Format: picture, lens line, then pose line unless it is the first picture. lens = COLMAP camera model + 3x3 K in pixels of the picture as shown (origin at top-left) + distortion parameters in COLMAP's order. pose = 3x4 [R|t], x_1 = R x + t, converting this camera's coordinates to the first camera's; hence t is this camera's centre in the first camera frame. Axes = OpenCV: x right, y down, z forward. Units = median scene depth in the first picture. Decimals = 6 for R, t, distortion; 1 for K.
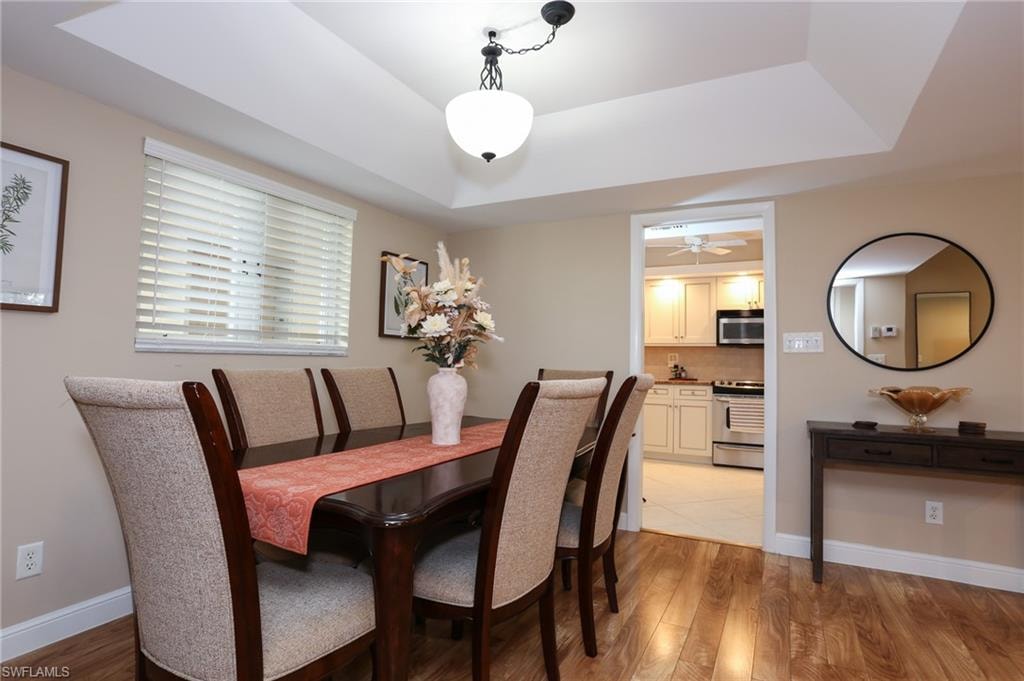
lens RADIAL K [[527.2, 0, 511.9], [0, 527.2, 336.9], [0, 0, 1]] dist [-0.083797, 0.037391]
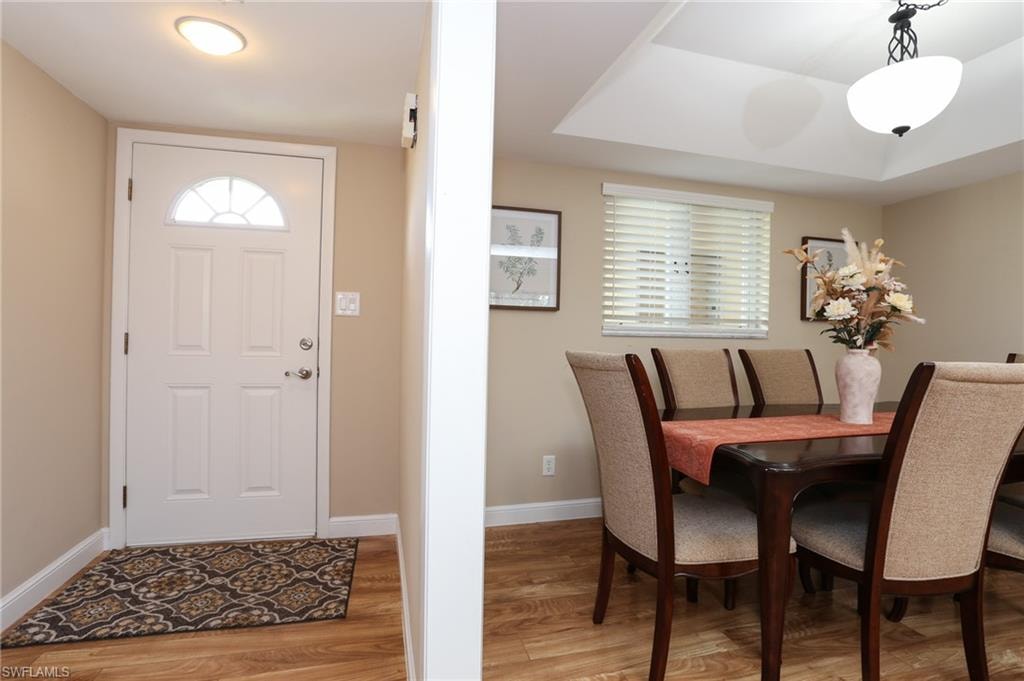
lens RADIAL K [[527.2, 0, 511.9], [0, 527.2, 336.9], [0, 0, 1]] dist [-0.083797, 0.037391]
pose [[0.687221, -0.003969, -0.726437, 0.139772], [0.026651, 0.999450, 0.019752, -0.003311], [0.725959, -0.032934, 0.686949, -0.175099]]
